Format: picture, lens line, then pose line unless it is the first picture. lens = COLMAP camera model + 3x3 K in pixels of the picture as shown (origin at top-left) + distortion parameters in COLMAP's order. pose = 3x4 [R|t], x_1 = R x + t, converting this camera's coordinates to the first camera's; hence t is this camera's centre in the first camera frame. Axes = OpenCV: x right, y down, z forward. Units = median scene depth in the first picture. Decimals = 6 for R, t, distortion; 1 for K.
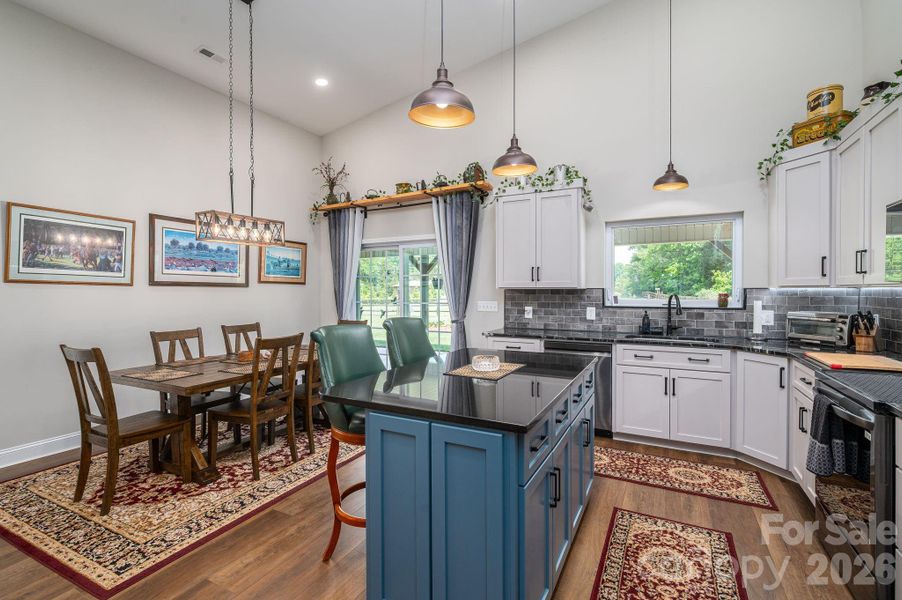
lens RADIAL K [[415.4, 0, 463.8], [0, 415.4, 294.0], [0, 0, 1]] dist [-0.000183, 0.000265]
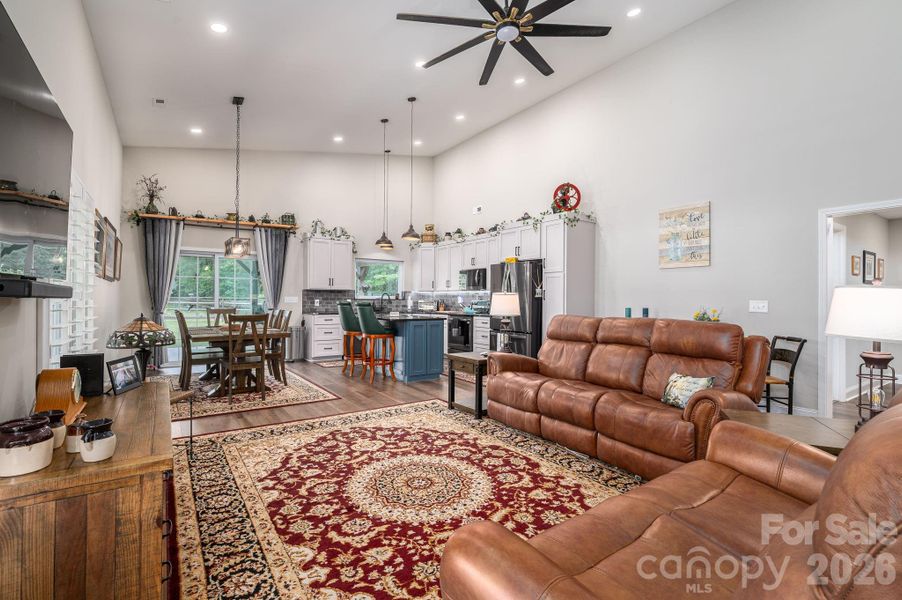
lens RADIAL K [[415.4, 0, 442.3], [0, 415.4, 299.0], [0, 0, 1]] dist [-0.000183, 0.000265]
pose [[0.490344, 0.006595, 0.871504, -1.343335], [0.001450, 0.999964, -0.008383, 0.050130], [-0.871528, 0.005375, 0.490316, -0.434293]]
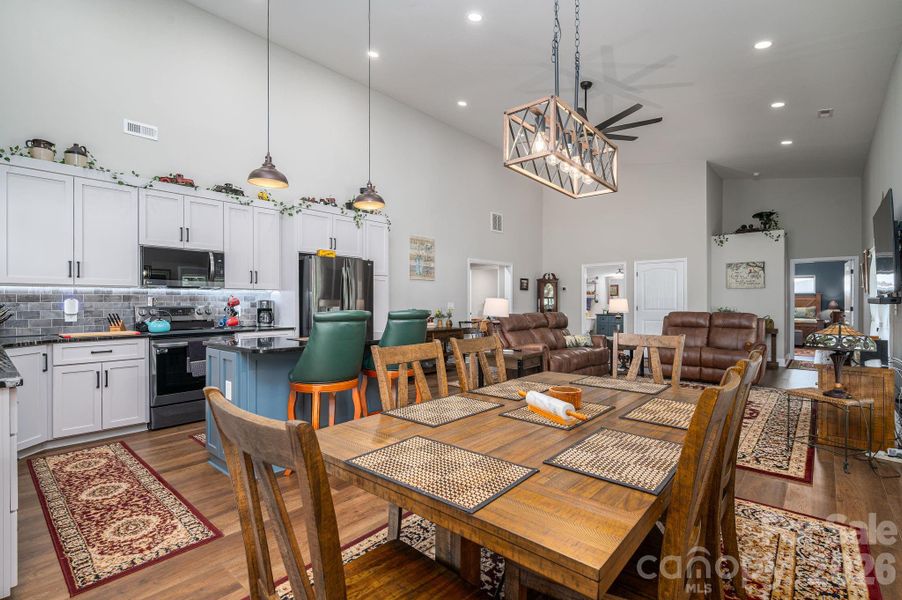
lens RADIAL K [[415.4, 0, 445.5], [0, 415.4, 302.6], [0, 0, 1]] dist [-0.000183, 0.000265]
pose [[-0.962269, 0.008383, 0.271972, -0.443140], [0.010699, 0.999918, 0.007036, 0.028411], [-0.271891, 0.009681, -0.962279, 1.298989]]
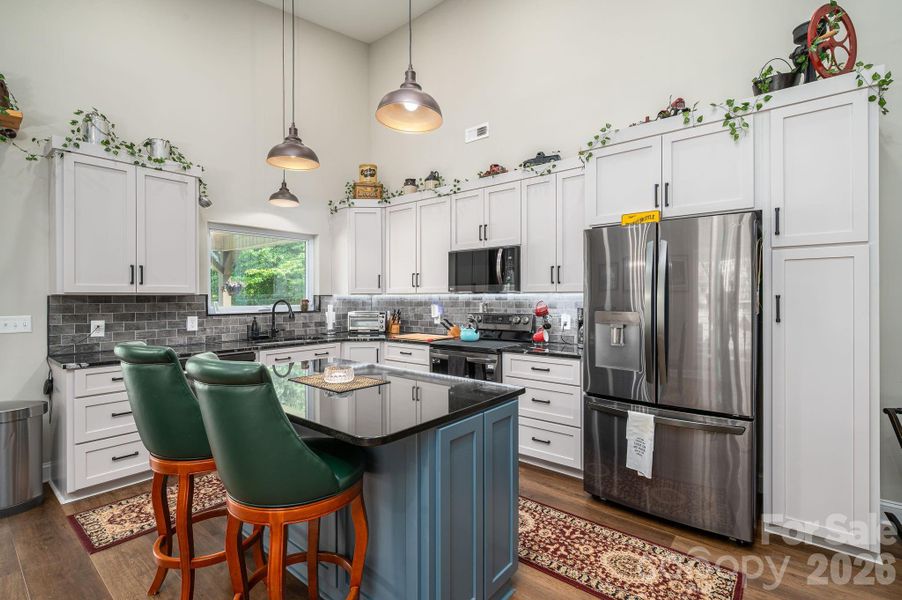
lens RADIAL K [[415.4, 0, 439.5], [0, 415.4, 298.0], [0, 0, 1]] dist [-0.000183, 0.000265]
pose [[0.232187, -0.000879, 0.972671, -0.443368], [0.012891, 0.999915, -0.002173, 0.002025], [-0.972586, 0.013044, 0.232179, 0.319376]]
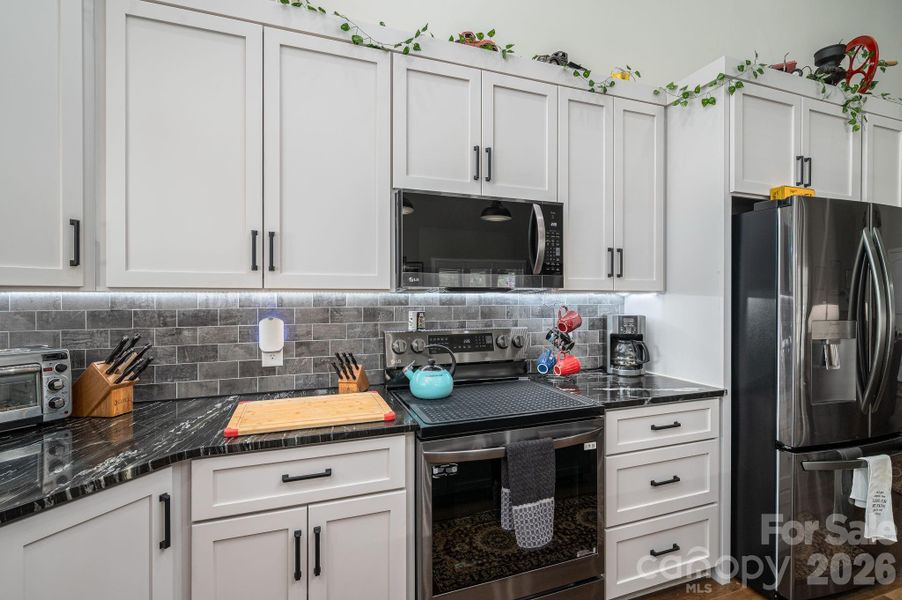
lens RADIAL K [[415.4, 0, 463.4], [0, 415.4, 296.3], [0, 0, 1]] dist [-0.000183, 0.000265]
pose [[-0.735406, 0.002149, 0.677623, 0.213425], [0.008739, 0.999942, 0.006313, -0.007068], [-0.677570, 0.010564, -0.735382, 0.787781]]
